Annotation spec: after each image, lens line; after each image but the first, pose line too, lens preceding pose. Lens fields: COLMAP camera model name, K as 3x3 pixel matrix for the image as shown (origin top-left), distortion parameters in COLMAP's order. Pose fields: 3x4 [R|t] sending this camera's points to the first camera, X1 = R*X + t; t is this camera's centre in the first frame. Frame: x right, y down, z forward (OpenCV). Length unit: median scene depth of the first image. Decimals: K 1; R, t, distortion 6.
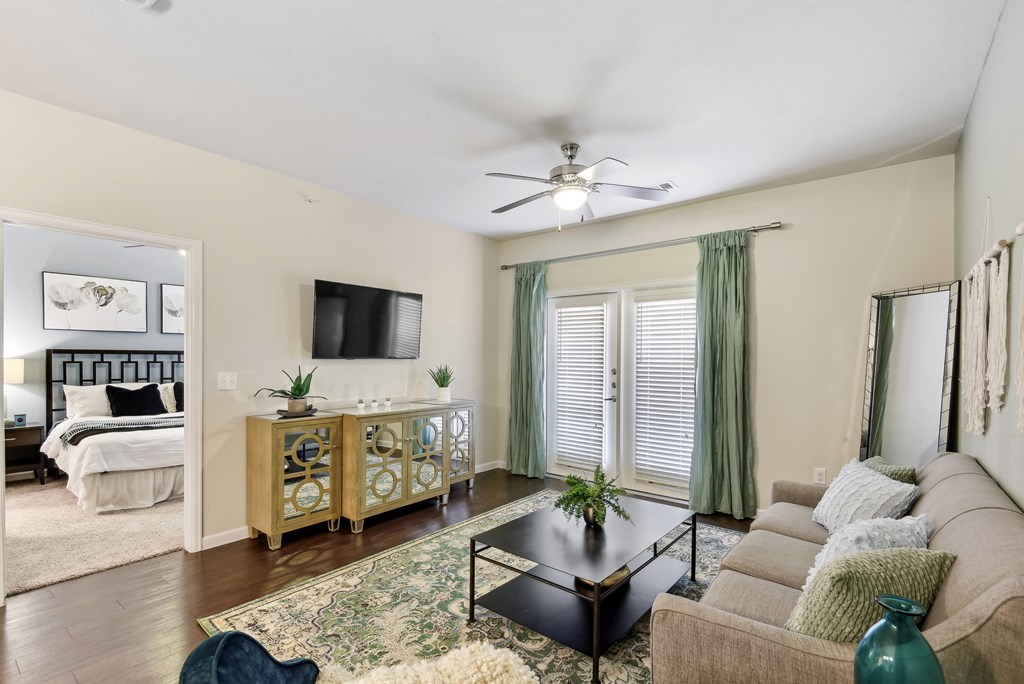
lens RADIAL K [[471.7, 0, 488.5], [0, 471.7, 363.3], [0, 0, 1]] dist [0.005988, 0.000034]
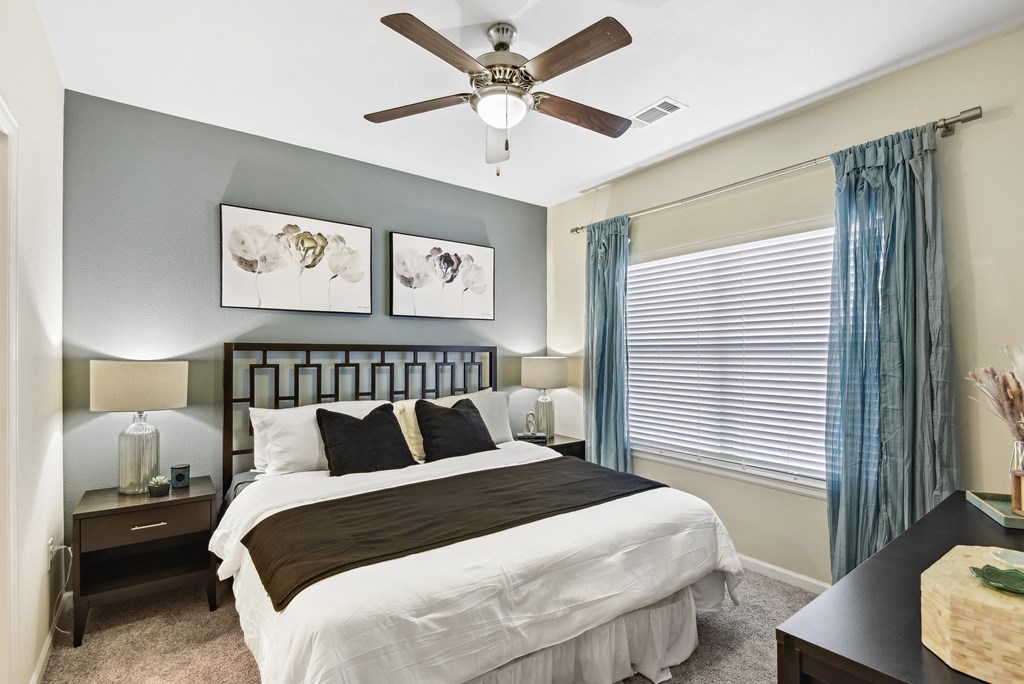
lens RADIAL K [[471.7, 0, 512.8], [0, 471.7, 351.1], [0, 0, 1]] dist [0.005988, 0.000034]
pose [[0.975791, -0.001865, -0.218698, -0.464592], [-0.001637, 0.999873, -0.015828, -0.011201], [0.218700, 0.015803, 0.975664, 0.514614]]
